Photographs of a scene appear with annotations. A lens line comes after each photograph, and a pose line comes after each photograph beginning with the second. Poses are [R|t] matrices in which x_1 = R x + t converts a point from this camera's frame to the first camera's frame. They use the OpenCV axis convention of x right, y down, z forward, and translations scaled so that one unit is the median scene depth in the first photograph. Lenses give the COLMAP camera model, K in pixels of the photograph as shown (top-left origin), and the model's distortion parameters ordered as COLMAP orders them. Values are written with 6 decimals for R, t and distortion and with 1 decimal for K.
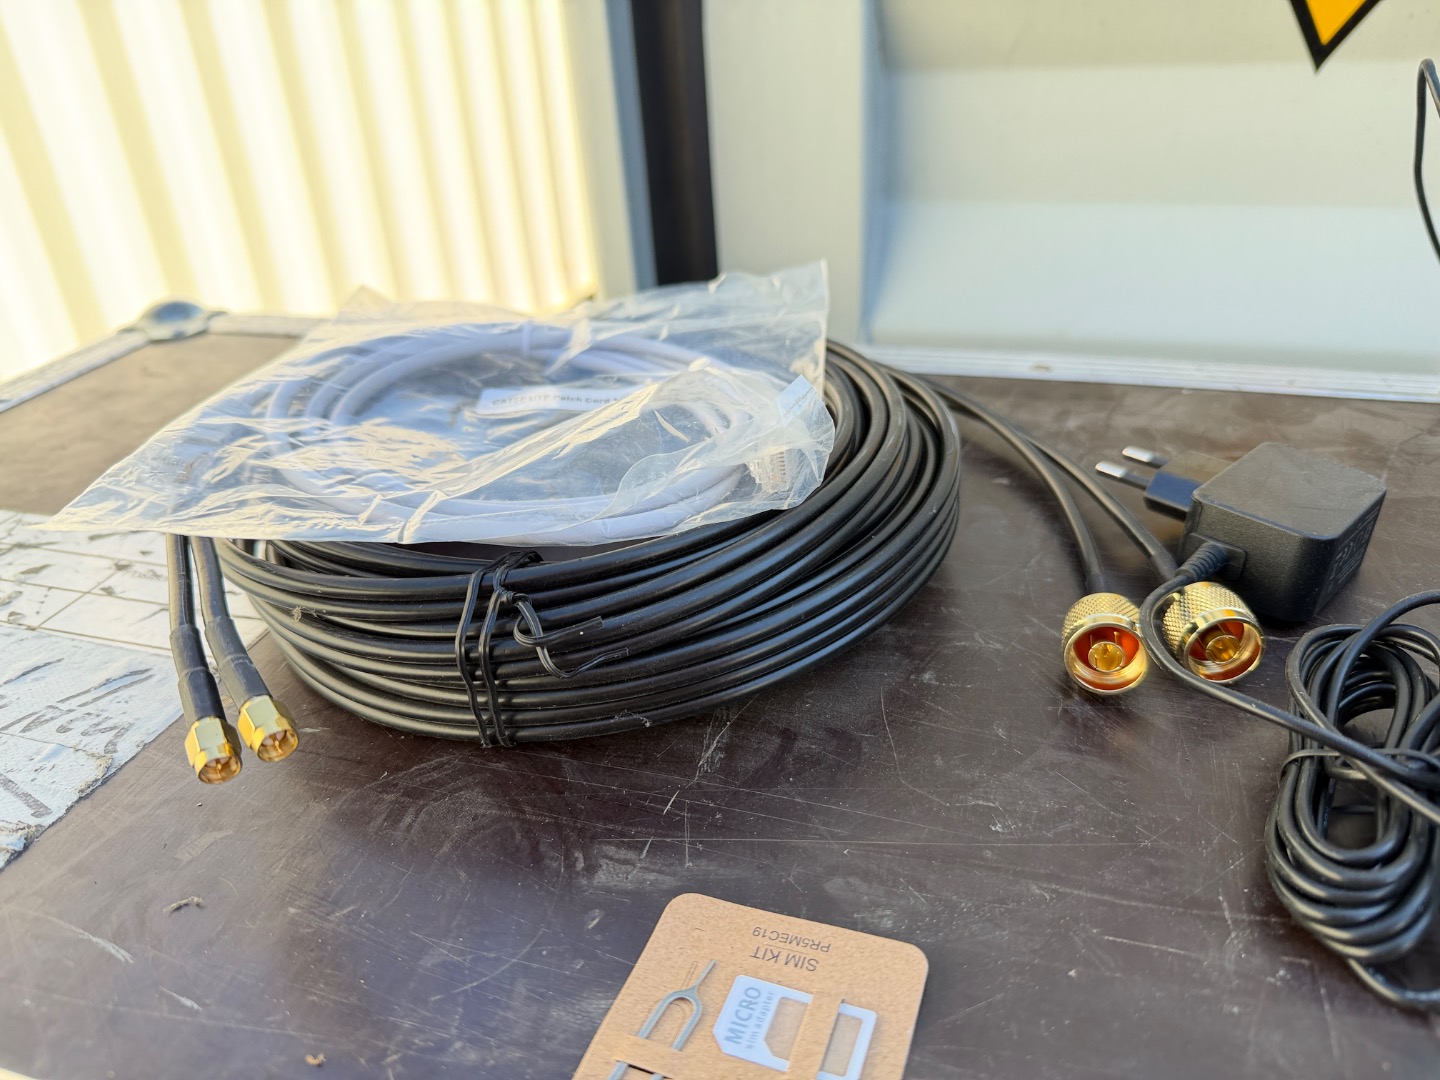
lens RADIAL K [[1010.4, 0, 720.0], [0, 1010.4, 540.0], [0, 0, 1]] dist [0.000137, -0.034002]
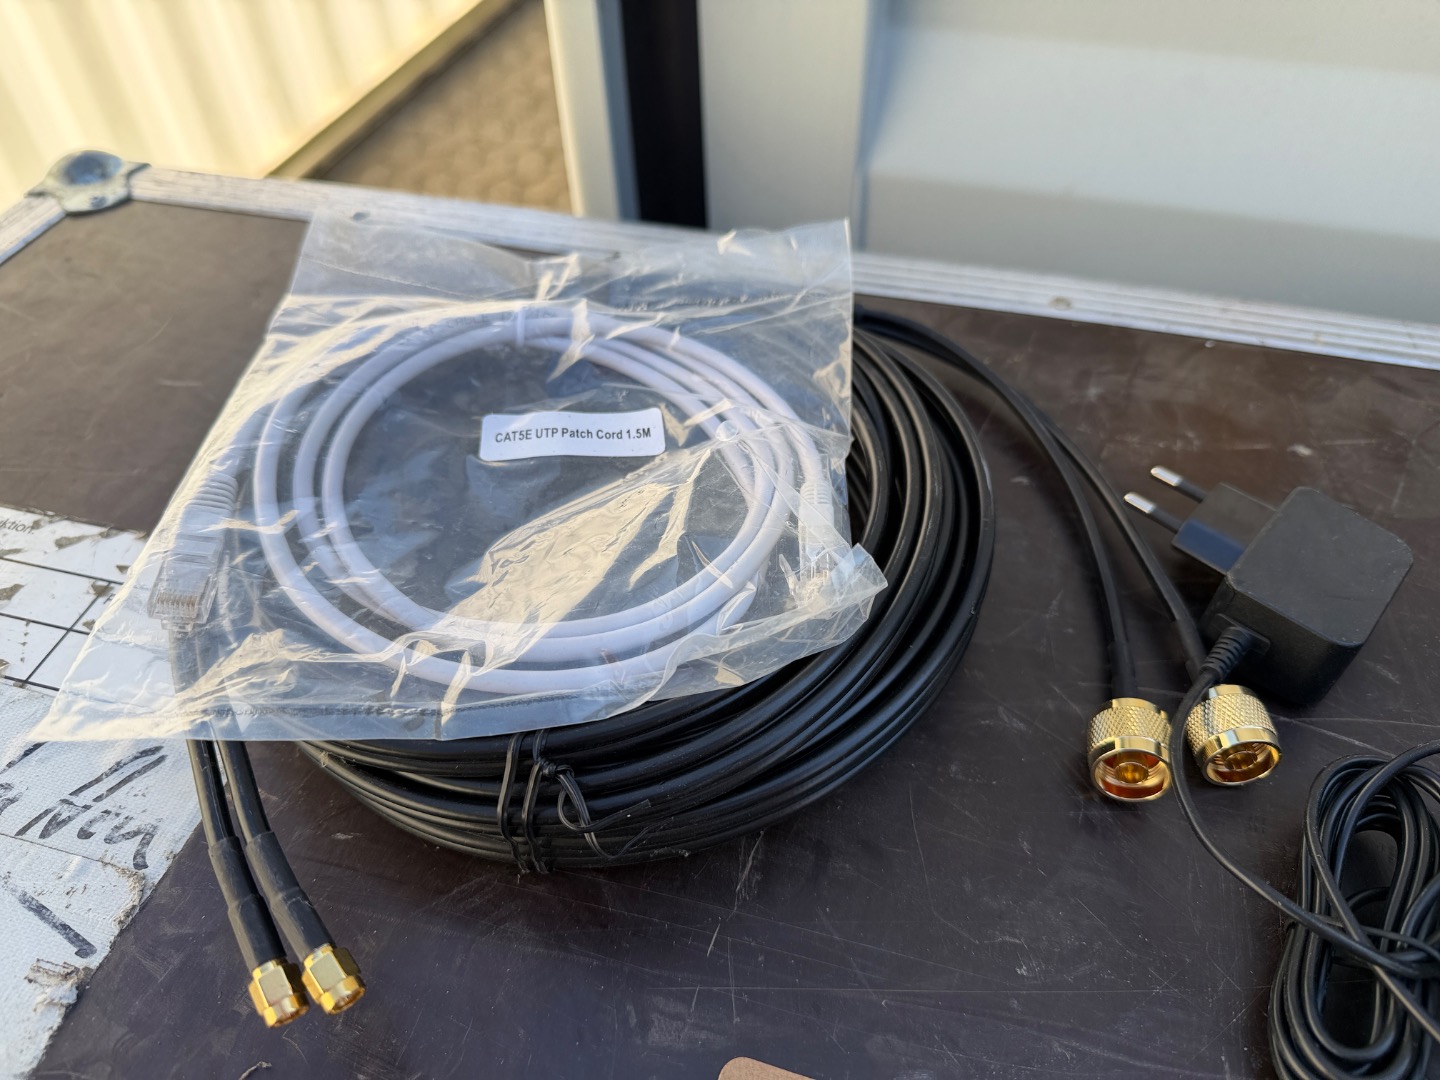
lens RADIAL K [[1023.0, 0, 734.7], [0, 1023.0, 544.2], [0, 0, 1]] dist [-0.020934, -0.006276]
pose [[0.998162, -0.001521, 0.060587, -0.090317], [-0.014252, 0.965757, 0.259055, -0.407783], [-0.058906, -0.259442, 0.963960, 0.093333]]
